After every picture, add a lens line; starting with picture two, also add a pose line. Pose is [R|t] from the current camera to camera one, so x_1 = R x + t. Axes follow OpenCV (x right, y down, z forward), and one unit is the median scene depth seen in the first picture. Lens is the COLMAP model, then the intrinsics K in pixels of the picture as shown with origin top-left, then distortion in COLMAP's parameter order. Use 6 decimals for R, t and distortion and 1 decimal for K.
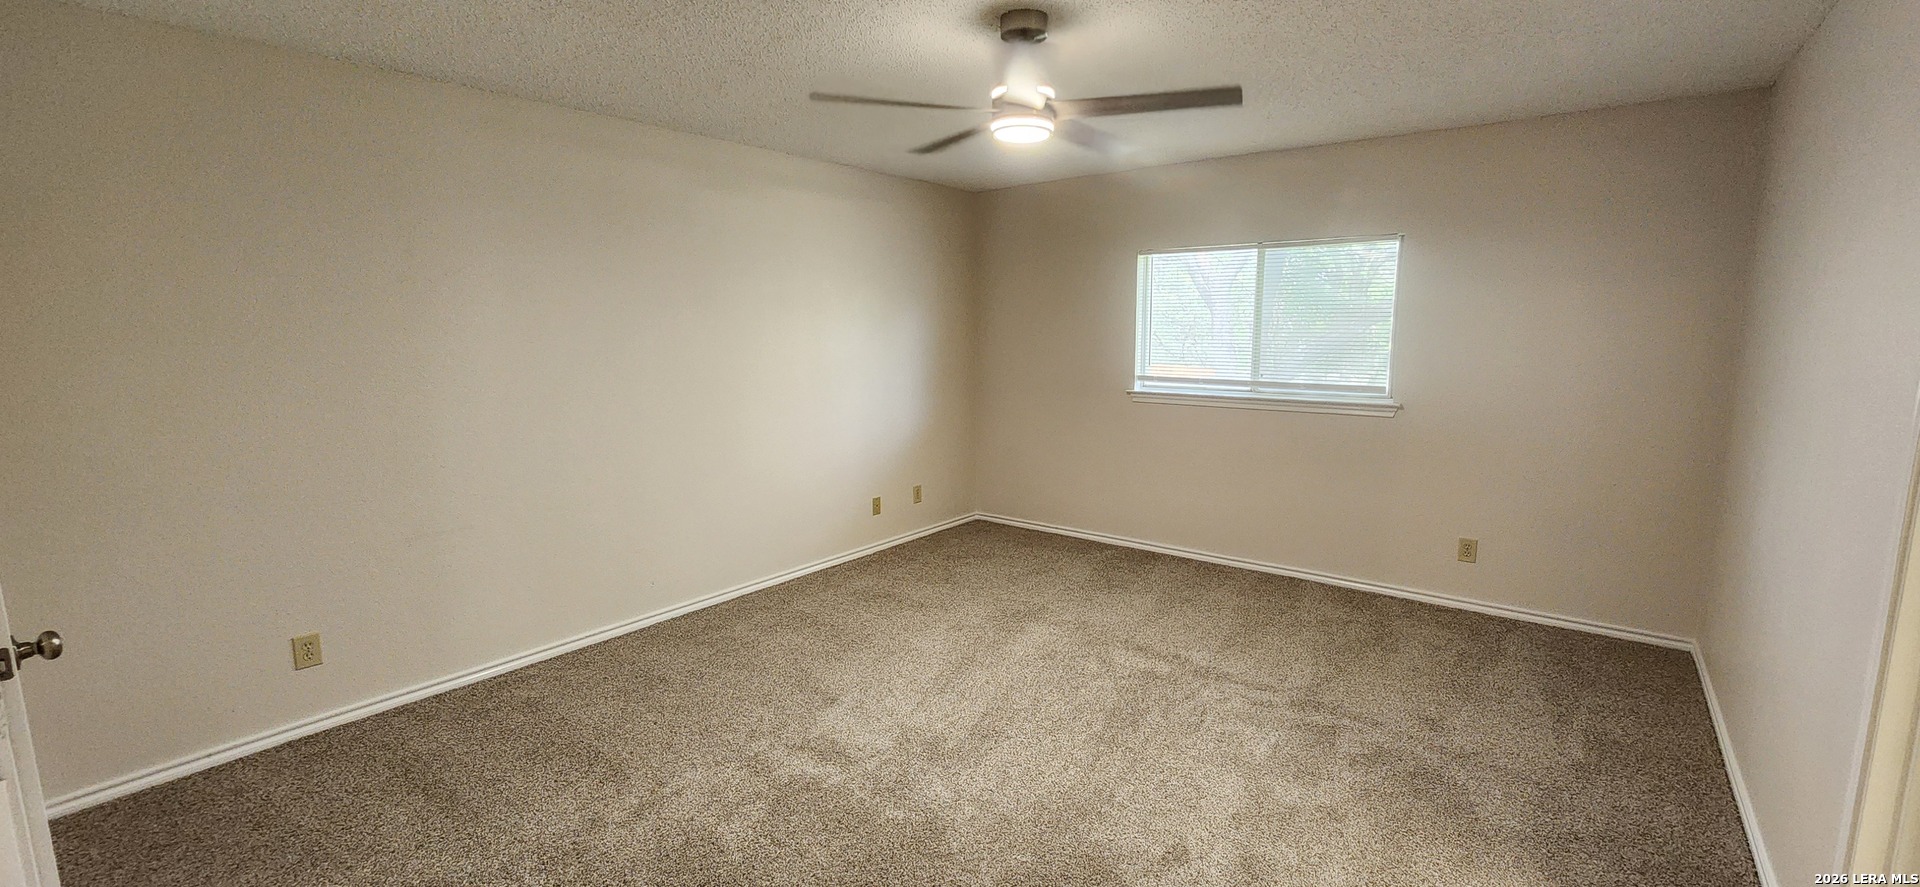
lens RADIAL K [[778.9, 0, 969.4], [0, 778.9, 447.2], [0, 0, 1]] dist [-0.004645, 0.000462]
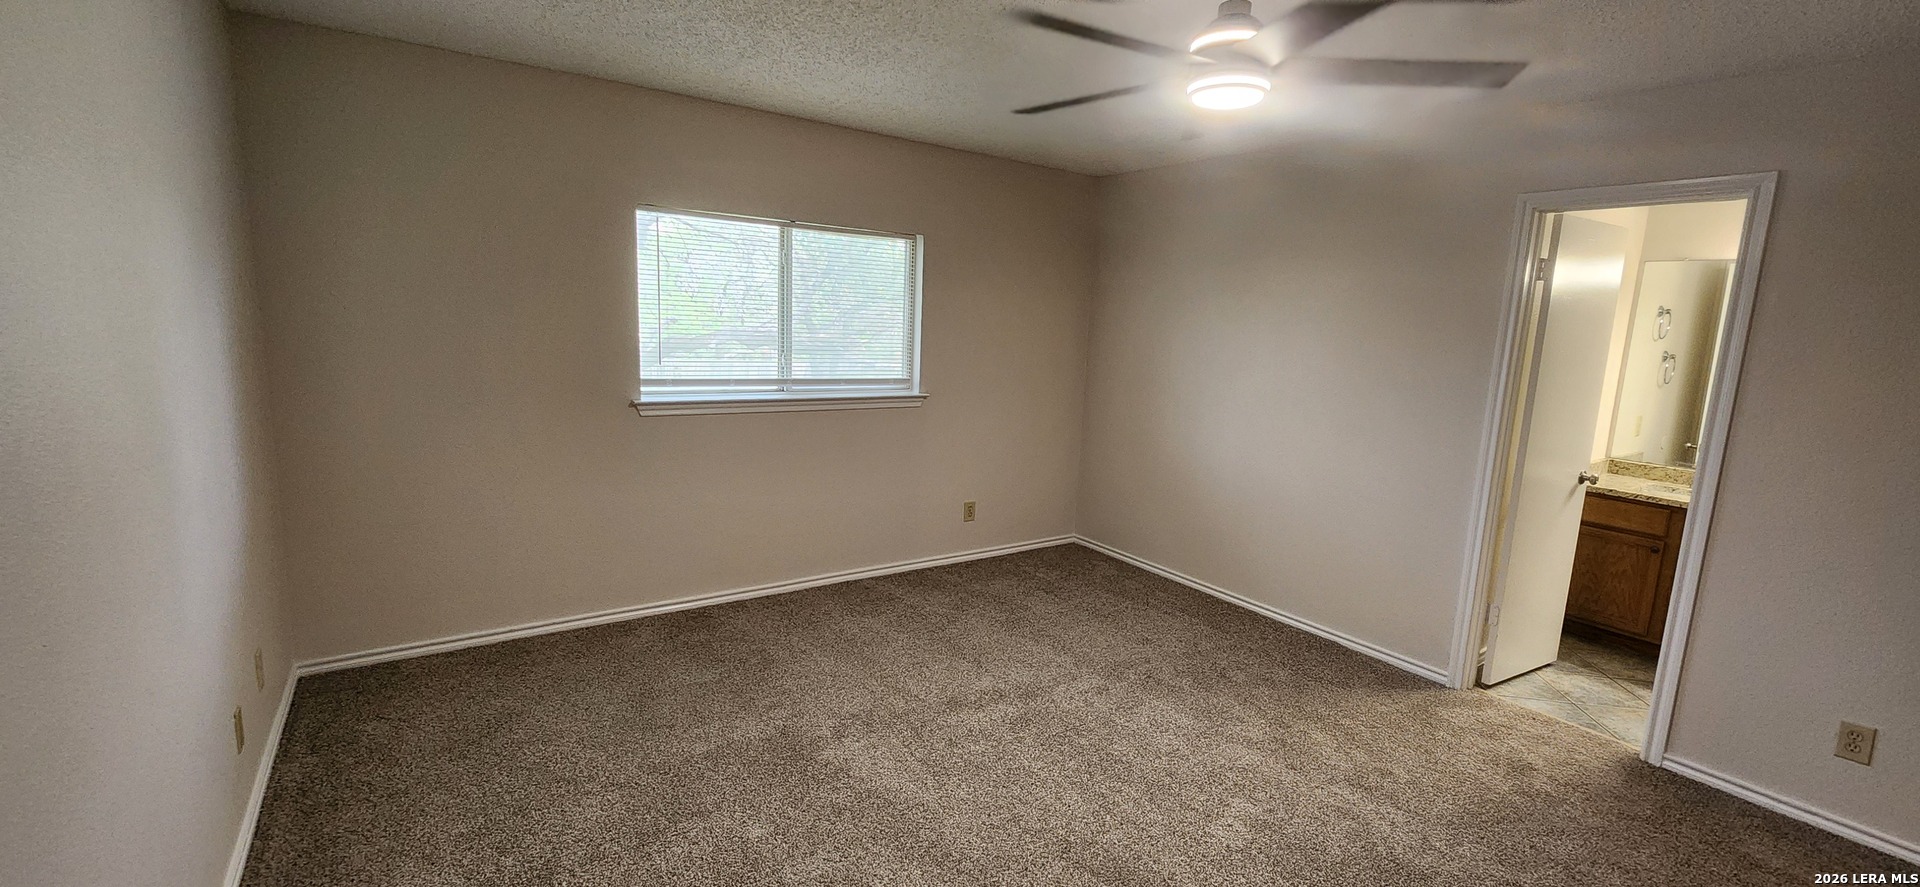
lens RADIAL K [[778.9, 0, 961.3], [0, 778.9, 440.4], [0, 0, 1]] dist [-0.004645, 0.000462]
pose [[0.282062, -0.130423, 0.950490, -0.428261], [0.100455, 0.989286, 0.105936, -0.090990], [-0.954123, 0.065601, 0.292142, 0.568159]]
